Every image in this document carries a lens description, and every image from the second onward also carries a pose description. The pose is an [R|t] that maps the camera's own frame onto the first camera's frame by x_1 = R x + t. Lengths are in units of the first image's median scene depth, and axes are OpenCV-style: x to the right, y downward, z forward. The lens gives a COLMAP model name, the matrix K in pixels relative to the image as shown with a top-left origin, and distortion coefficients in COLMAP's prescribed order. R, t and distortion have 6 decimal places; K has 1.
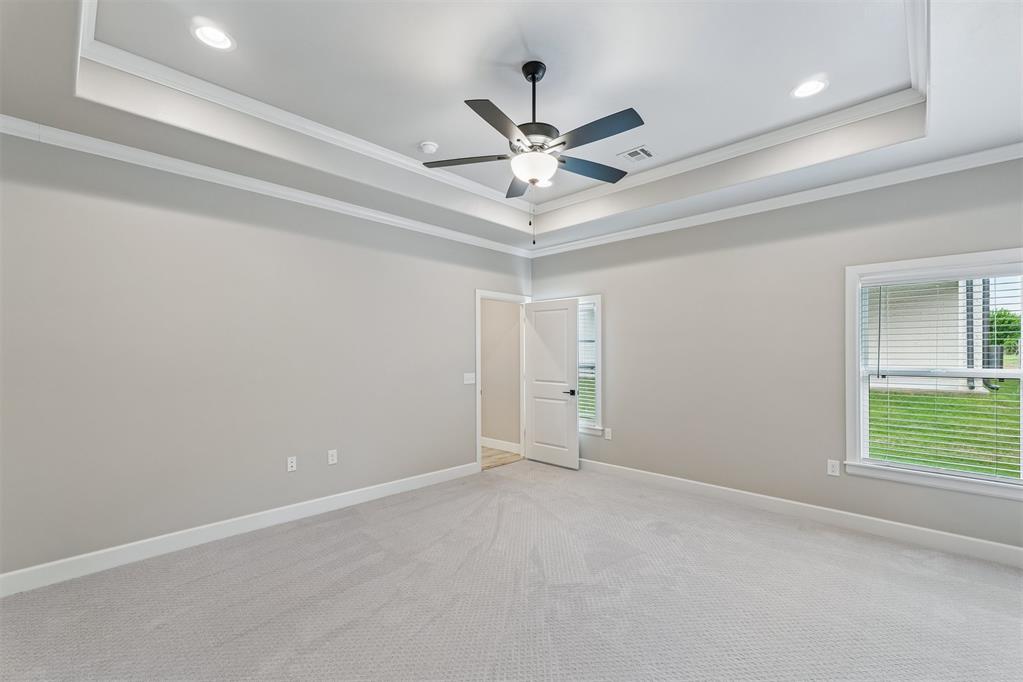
lens RADIAL K [[434.0, 0, 496.5], [0, 434.0, 360.5], [0, 0, 1]] dist [0.018187, -0.000320]
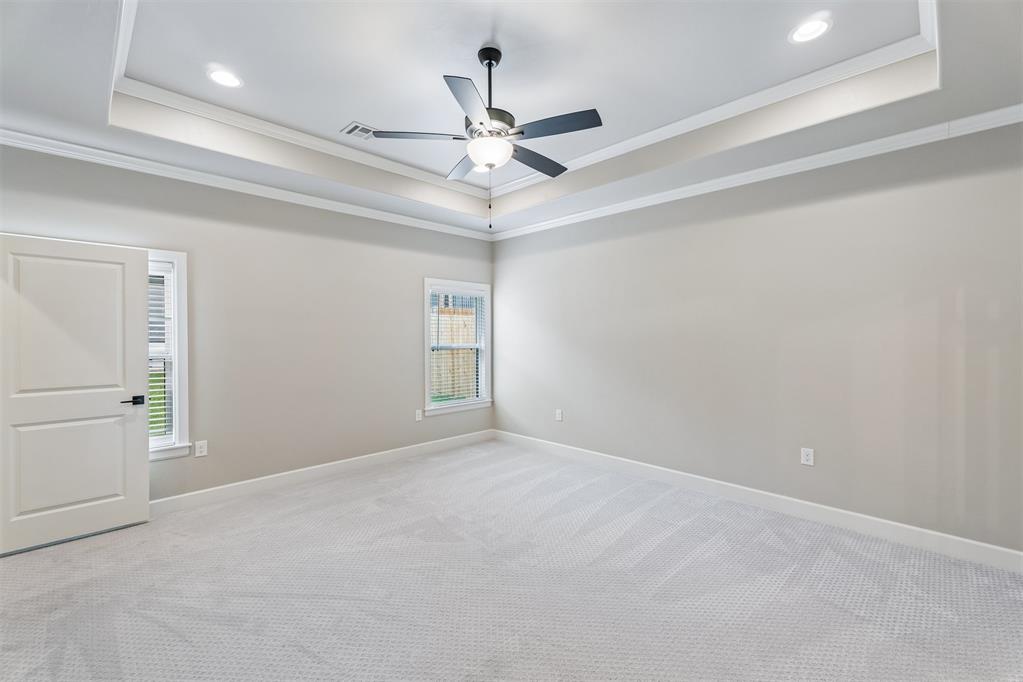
lens RADIAL K [[434.0, 0, 512.4], [0, 434.0, 340.3], [0, 0, 1]] dist [0.018187, -0.000320]
pose [[0.013687, -0.010210, 0.999854, -0.456075], [0.023256, 0.999681, 0.009890, -0.005607], [-0.999636, 0.023117, 0.013920, 0.467221]]
